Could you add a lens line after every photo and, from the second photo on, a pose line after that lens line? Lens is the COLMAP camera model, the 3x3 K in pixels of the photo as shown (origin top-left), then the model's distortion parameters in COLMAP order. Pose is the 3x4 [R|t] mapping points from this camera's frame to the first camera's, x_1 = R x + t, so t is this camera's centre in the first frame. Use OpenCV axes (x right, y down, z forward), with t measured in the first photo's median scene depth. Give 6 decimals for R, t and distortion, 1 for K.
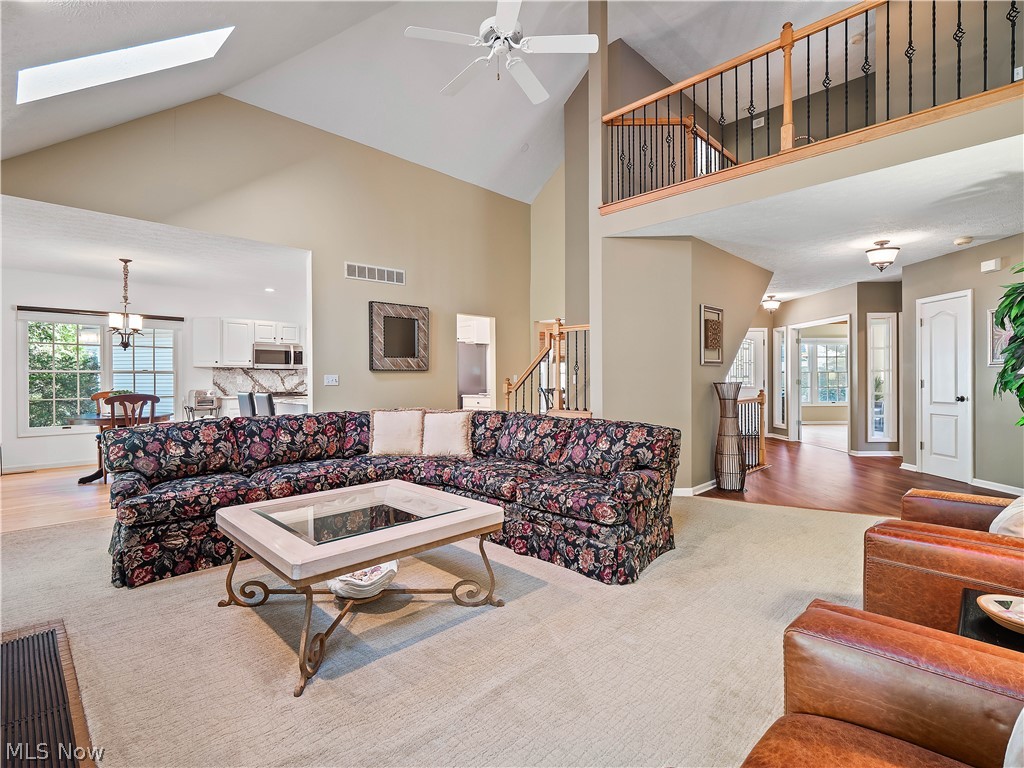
lens RADIAL K [[497.9, 0, 513.3], [0, 497.9, 386.4], [0, 0, 1]] dist [0.000881, -0.000782]
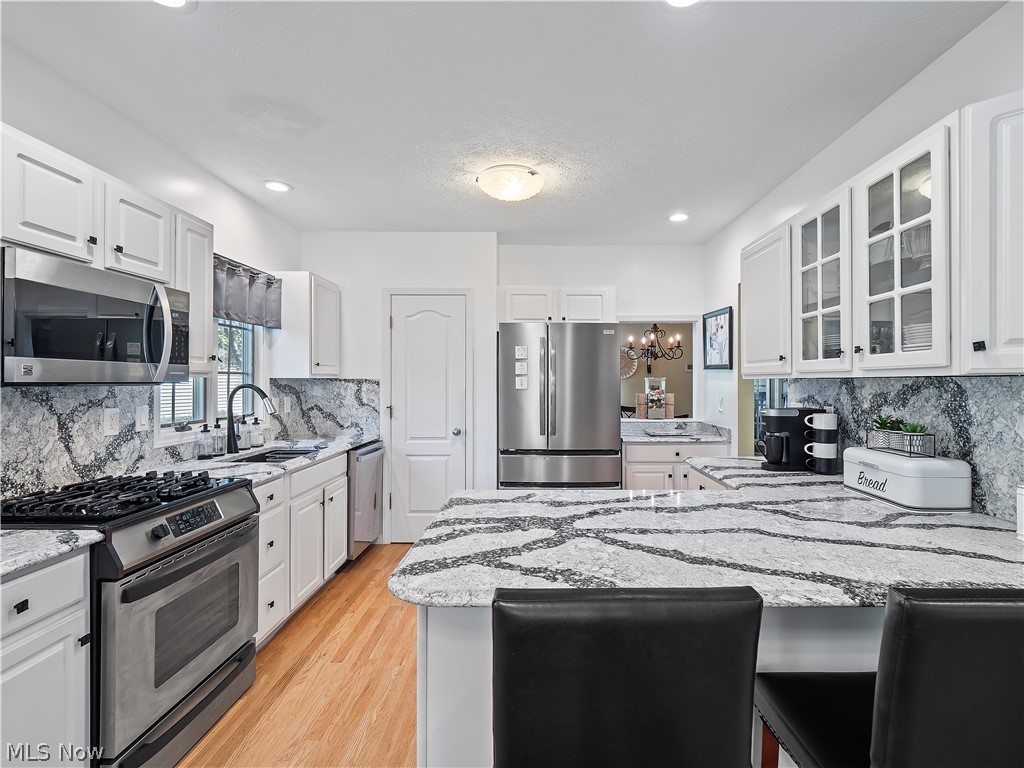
lens RADIAL K [[504.8, 0, 536.8], [0, 504.8, 382.2], [0, 0, 1]] dist [0.001259, -0.006852]
pose [[0.709924, 0.002363, 0.704274, -0.696588], [0.007201, 0.999918, -0.010614, -0.044530], [-0.704241, 0.012606, 0.709849, 0.999024]]
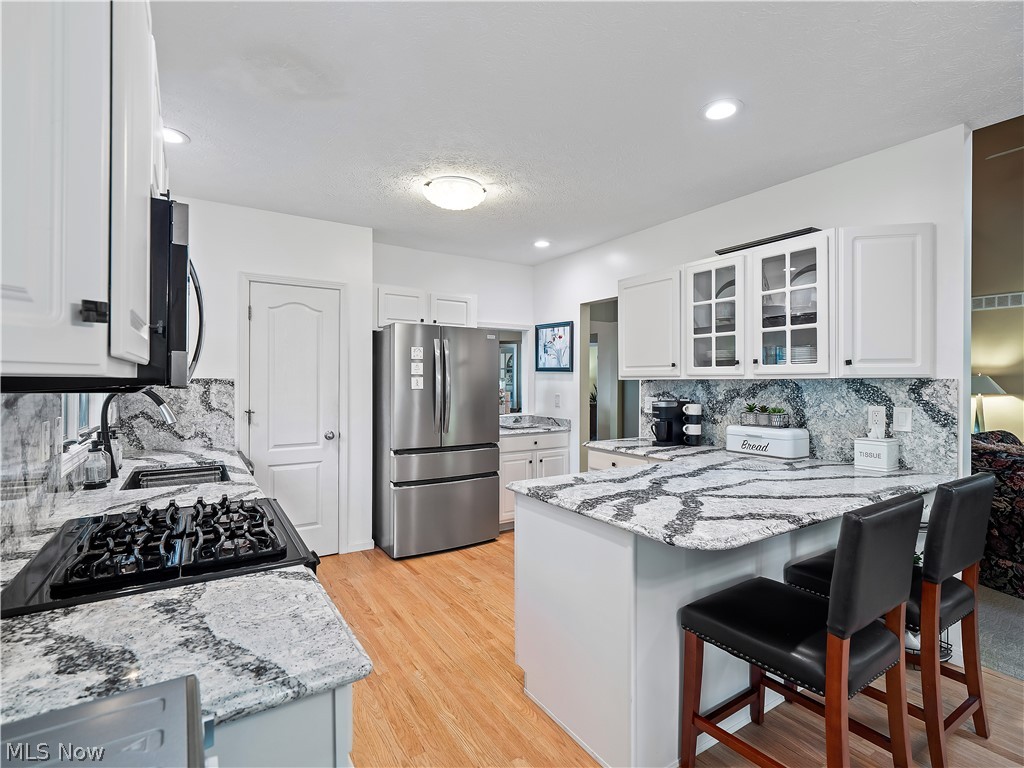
lens RADIAL K [[493.5, 0, 512.0], [0, 493.5, 381.5], [0, 0, 1]] dist [0.003156, -0.006234]
pose [[0.225596, 0.001943, 0.974219, -0.854193], [0.012632, 0.999908, -0.004919, -0.047923], [-0.974139, 0.013416, 0.225550, 1.203470]]
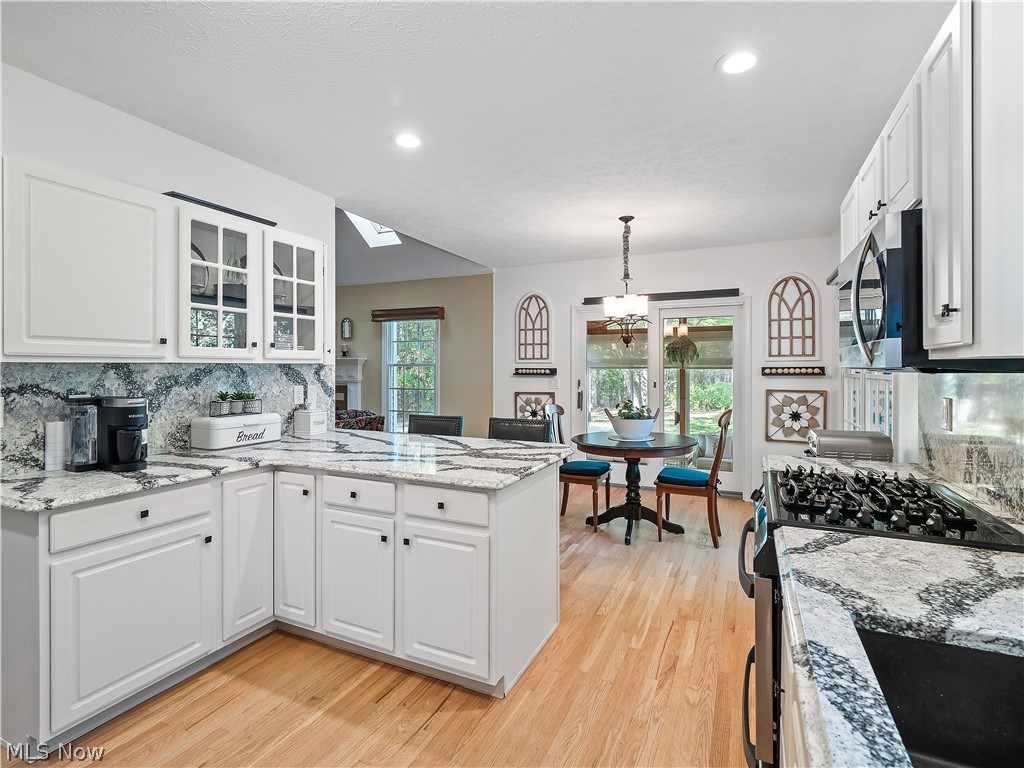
lens RADIAL K [[510.2, 0, 519.4], [0, 510.2, 366.4], [0, 0, 1]] dist [0.002277, -0.000177]
pose [[-0.938886, 0.001811, -0.344224, -0.385797], [-0.002738, 0.999915, 0.012728, -0.053724], [0.344217, 0.012892, -0.938801, 1.610945]]
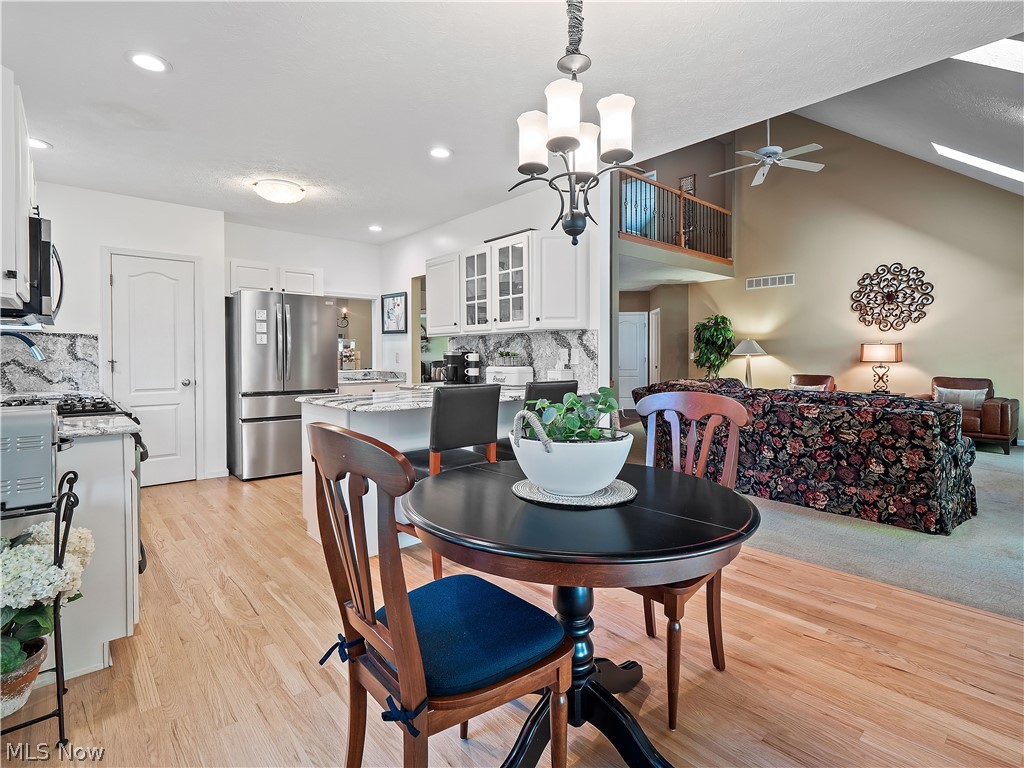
lens RADIAL K [[502.6, 0, 512.1], [0, 502.6, 364.9], [0, 0, 1]] dist [-0.009716, 0.001010]
pose [[0.071317, -0.012555, 0.997375, -1.036570], [0.017733, 0.999779, 0.011318, -0.011067], [-0.997296, 0.016880, 0.071524, 1.007617]]
